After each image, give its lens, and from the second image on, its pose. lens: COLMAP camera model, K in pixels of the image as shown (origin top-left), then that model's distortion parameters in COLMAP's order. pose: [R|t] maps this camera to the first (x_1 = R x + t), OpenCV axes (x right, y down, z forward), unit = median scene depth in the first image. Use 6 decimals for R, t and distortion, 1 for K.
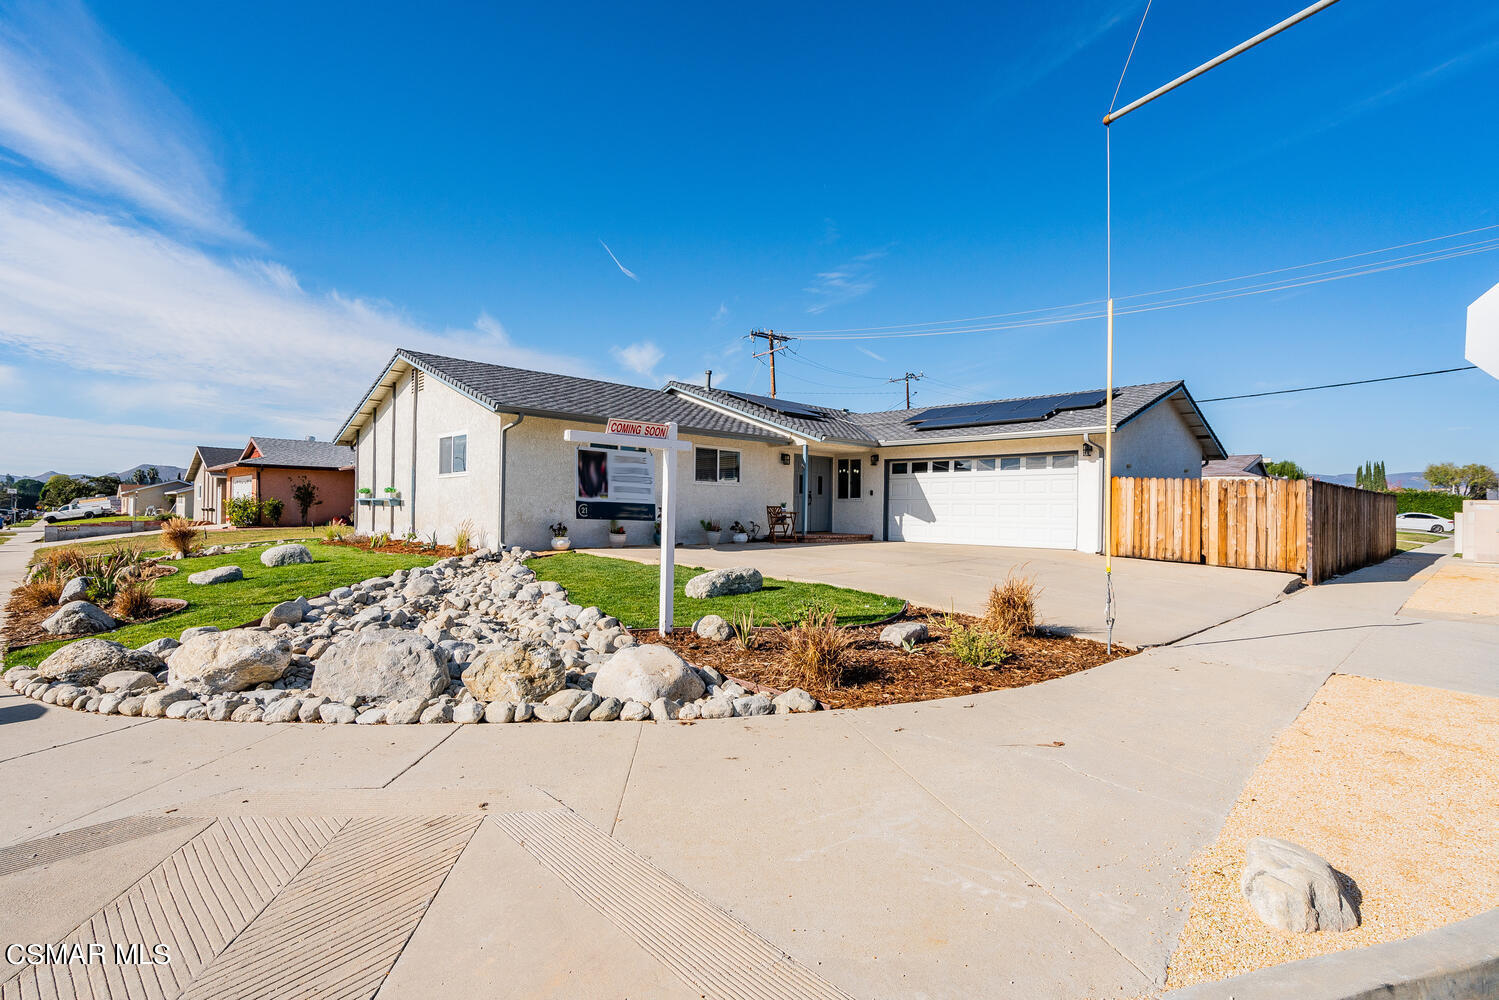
lens RADIAL K [[689.3, 0, 756.3], [0, 689.3, 500.6], [0, 0, 1]] dist [-0.001326, 0.000064]
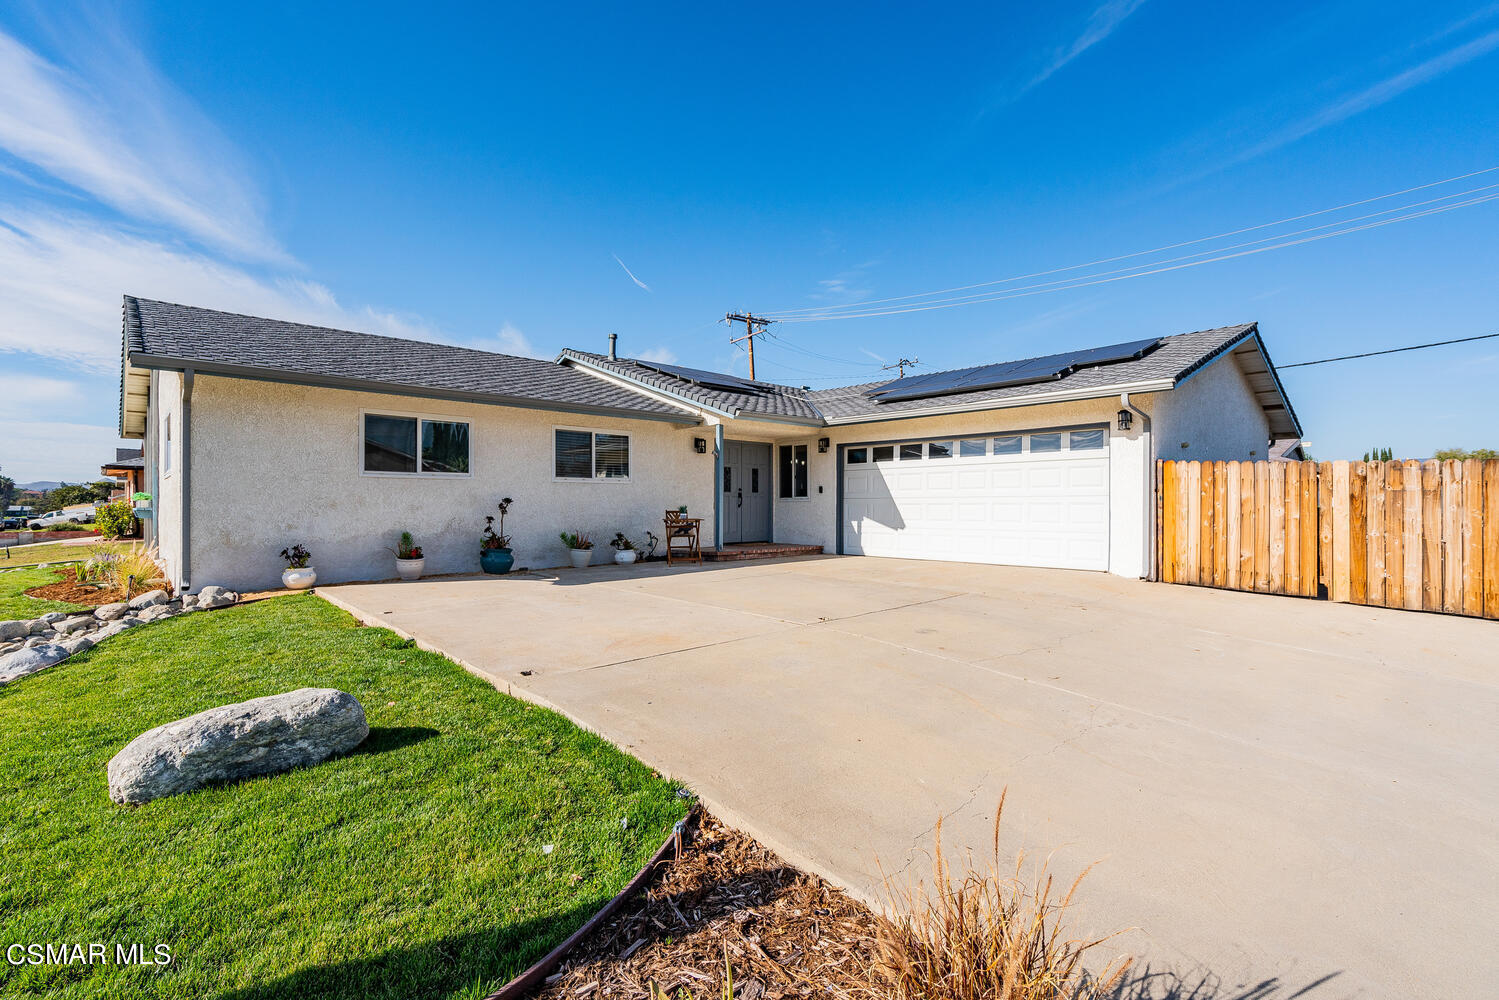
lens RADIAL K [[668.5, 0, 749.5], [0, 668.5, 500.0], [0, 0, 1]] dist [-0.003981, 0.000043]
pose [[0.999567, -0.014706, -0.025493, 0.118199], [0.014849, 0.999875, 0.005416, -0.005821], [0.025410, -0.005792, 0.999660, 0.303014]]
